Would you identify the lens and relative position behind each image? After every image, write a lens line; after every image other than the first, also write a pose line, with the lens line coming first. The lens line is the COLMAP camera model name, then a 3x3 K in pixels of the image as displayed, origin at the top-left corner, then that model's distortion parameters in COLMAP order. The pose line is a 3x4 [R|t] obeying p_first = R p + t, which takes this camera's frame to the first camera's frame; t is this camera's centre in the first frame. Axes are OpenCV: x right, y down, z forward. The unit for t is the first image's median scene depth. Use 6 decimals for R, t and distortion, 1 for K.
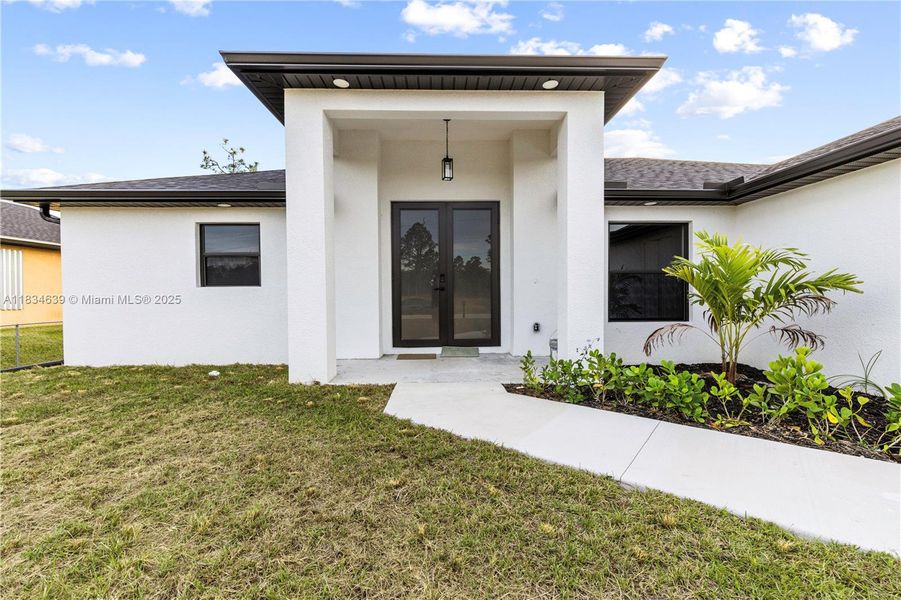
lens RADIAL K [[406.0, 0, 450.8], [0, 406.0, 296.7], [0, 0, 1]] dist [0.008126, 0.000011]
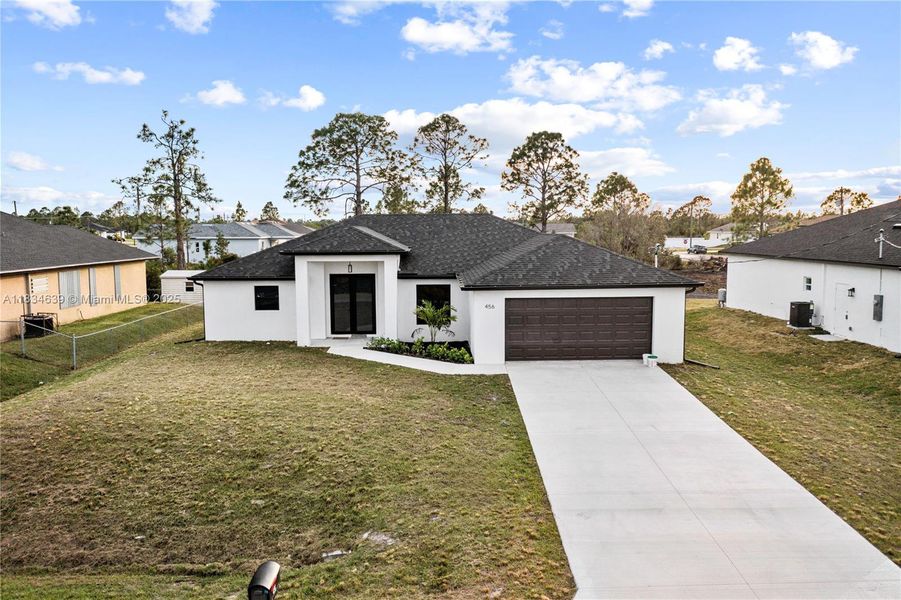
lens RADIAL K [[711.4, 0, 450.5], [0, 711.4, 300.0], [0, 0, 1]] dist [-0.006517, -0.007407]
pose [[0.999972, 0.006668, -0.003338, 0.623412], [-0.006325, 0.995566, 0.093853, -0.515911], [0.003949, -0.093829, 0.995580, -3.434240]]
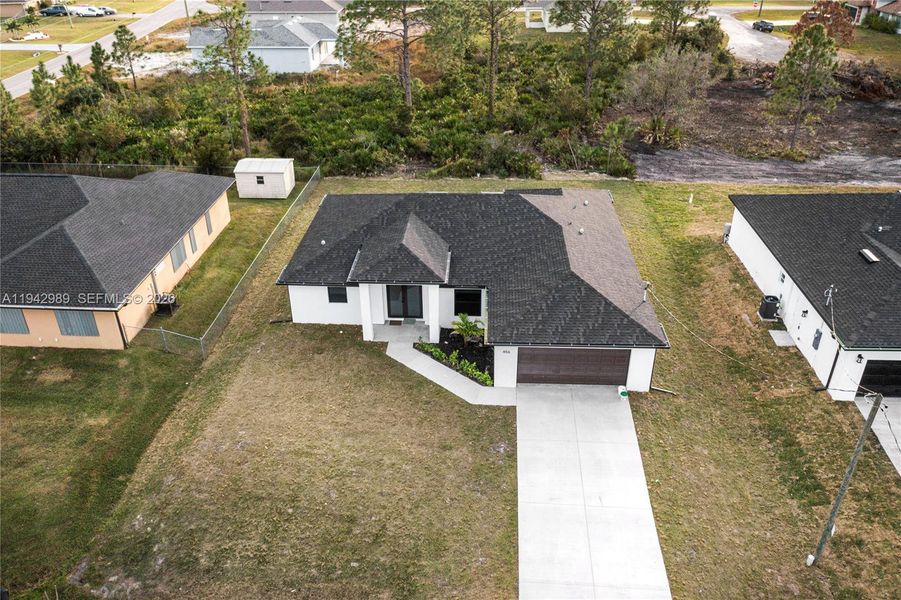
lens RADIAL K [[711.4, 0, 450.5], [0, 711.4, 300.0], [0, 0, 1]] dist [-0.006517, -0.007407]
pose [[0.997086, 0.045067, -0.061544, 0.714995], [-0.009474, 0.873730, 0.486319, -2.854607], [0.075690, -0.484319, 0.871611, -3.934850]]
